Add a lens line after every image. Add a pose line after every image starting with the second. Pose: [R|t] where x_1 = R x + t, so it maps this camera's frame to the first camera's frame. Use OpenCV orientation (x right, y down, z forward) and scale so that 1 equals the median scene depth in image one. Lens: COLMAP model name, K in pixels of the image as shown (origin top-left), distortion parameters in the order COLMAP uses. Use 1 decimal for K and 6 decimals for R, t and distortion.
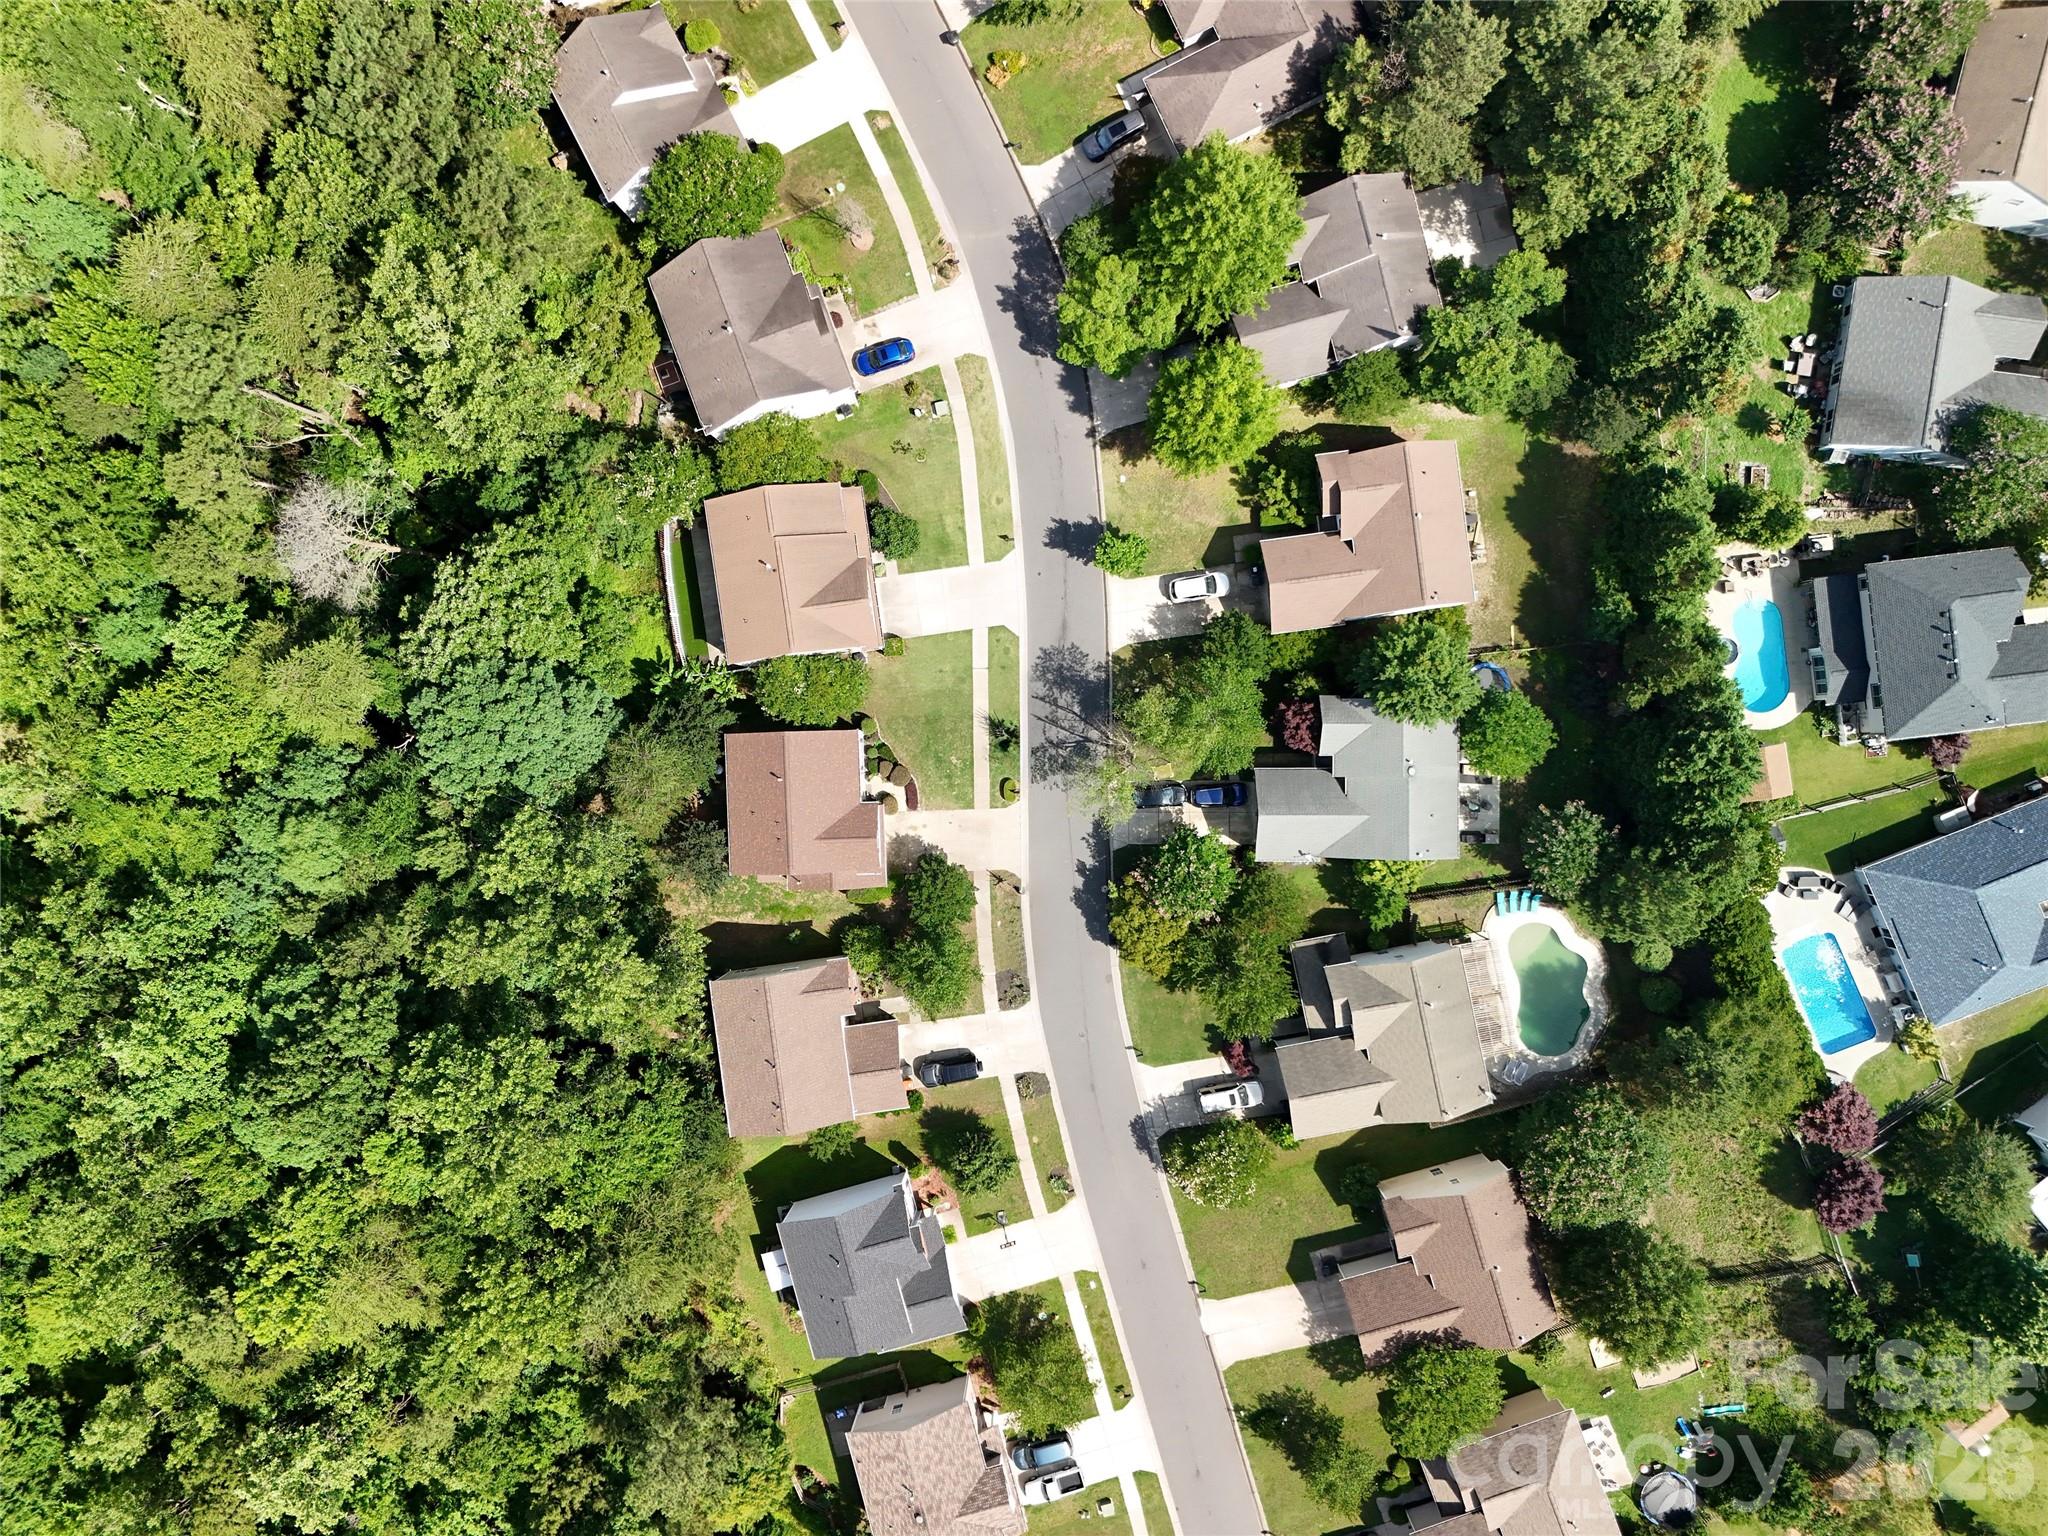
lens RADIAL K [[1529.3, 0, 1024.0], [0, 1529.3, 768.0], [0, 0, 1]] dist [0.081320, -0.001654]
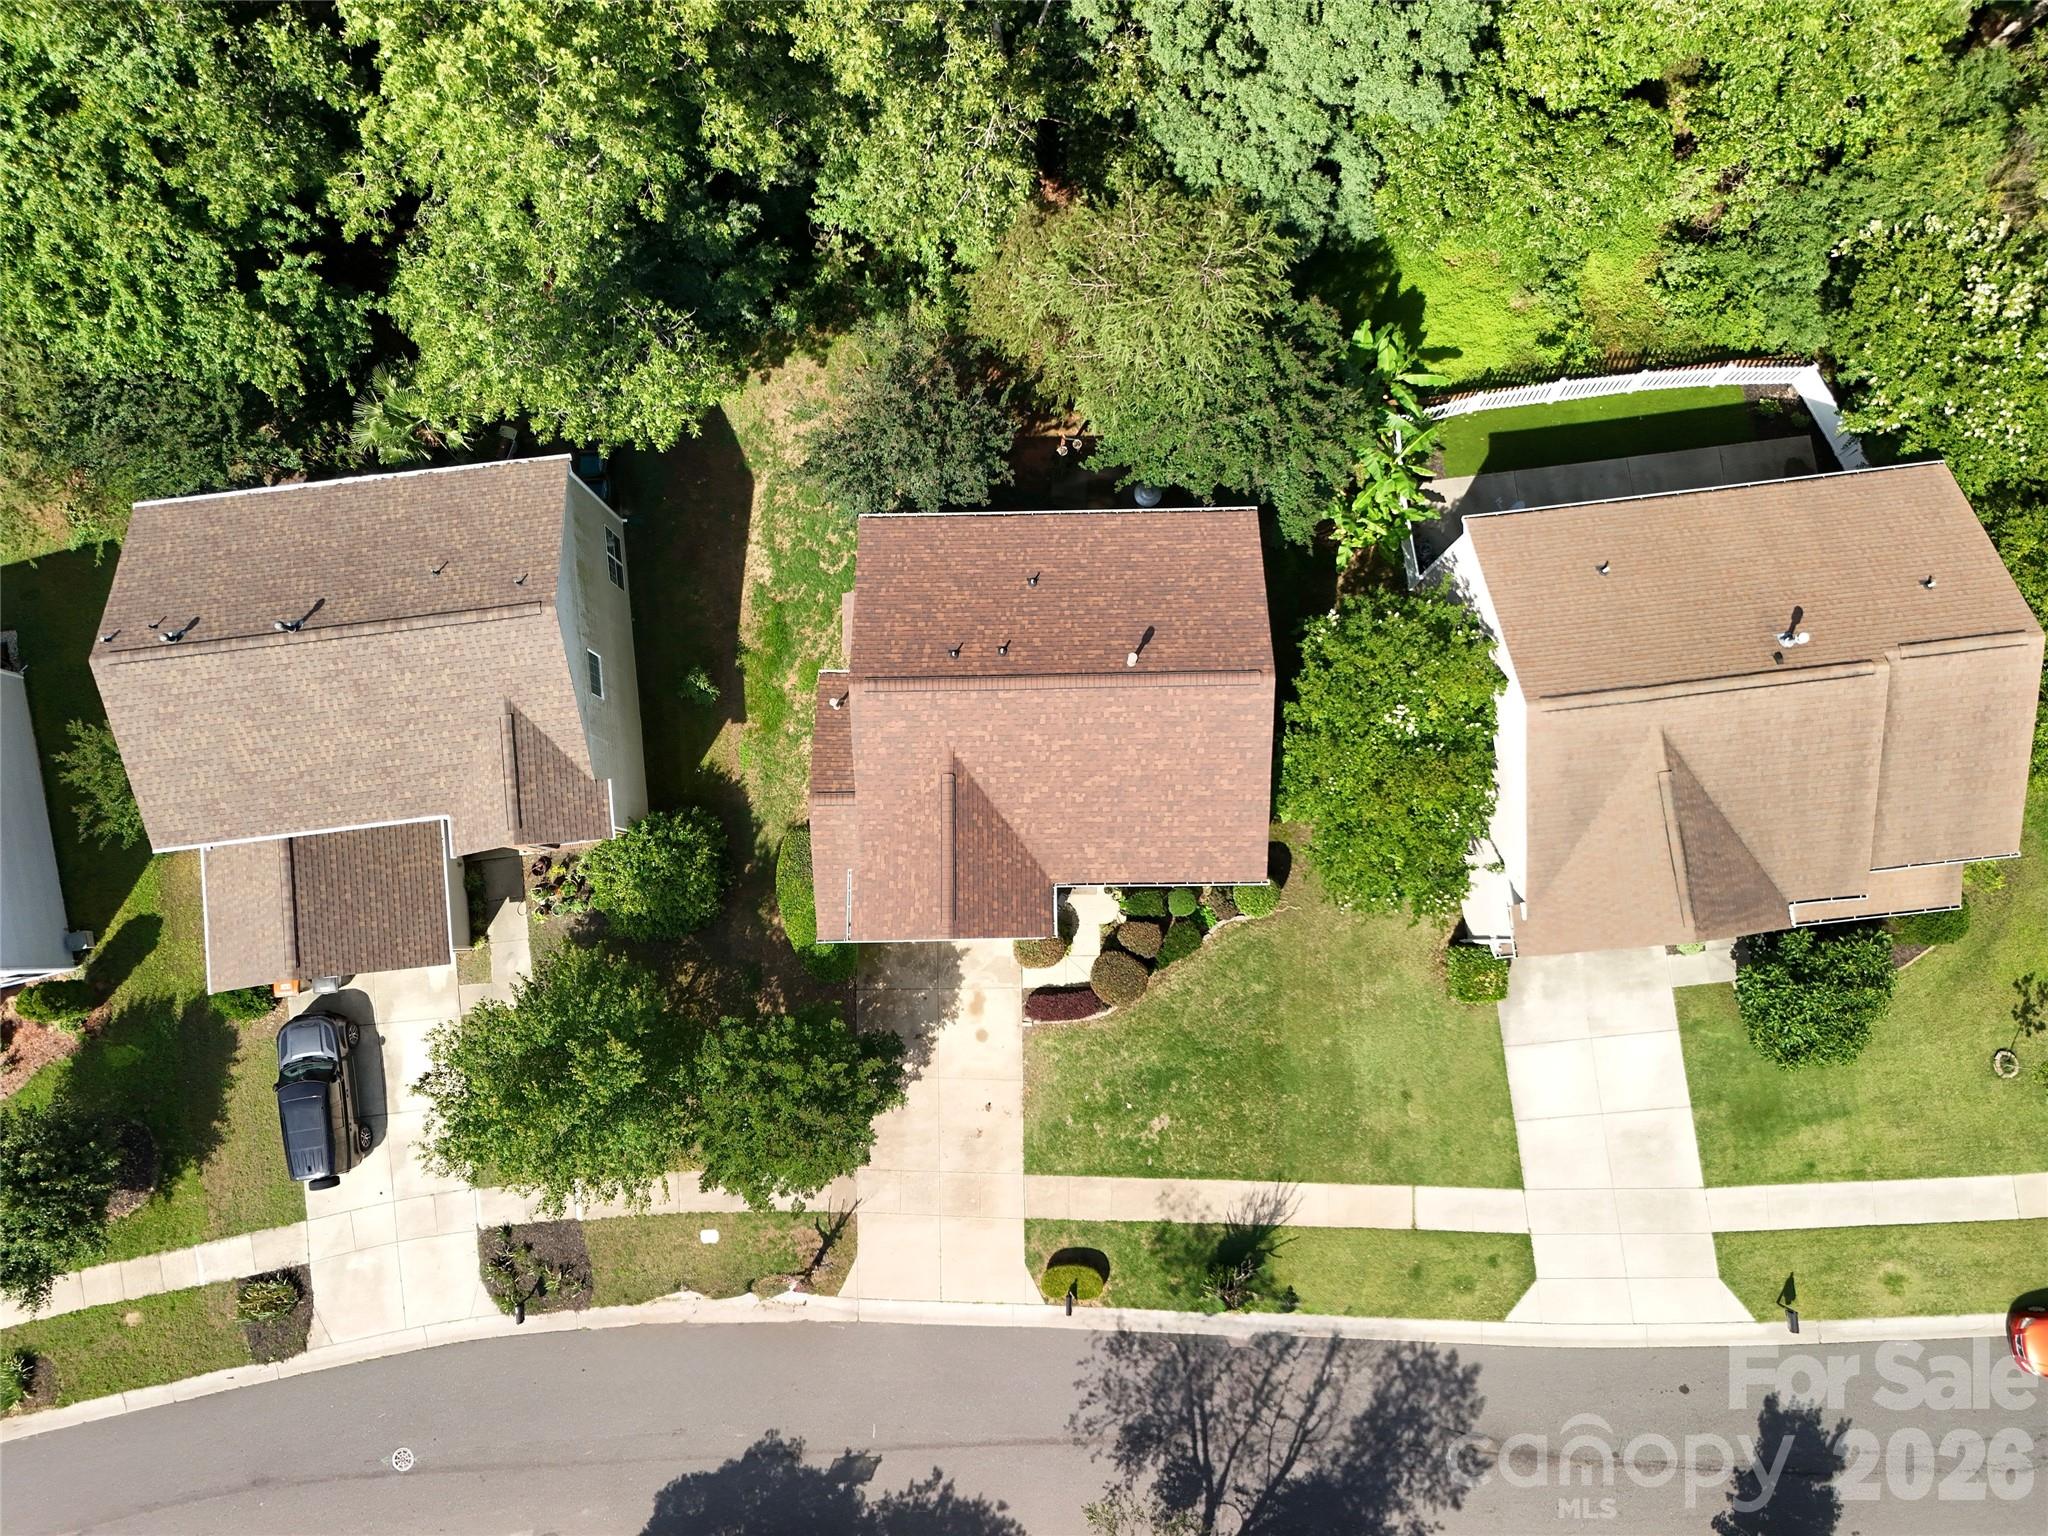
lens RADIAL K [[1529.3, 0, 1024.0], [0, 1529.3, 768.0], [0, 0, 1]] dist [0.081320, -0.001654]
pose [[-0.020975, 0.996759, -0.077667, -0.101884], [-0.999777, -0.020713, 0.004173, 0.027613], [0.002551, 0.077737, 0.996971, 0.624198]]
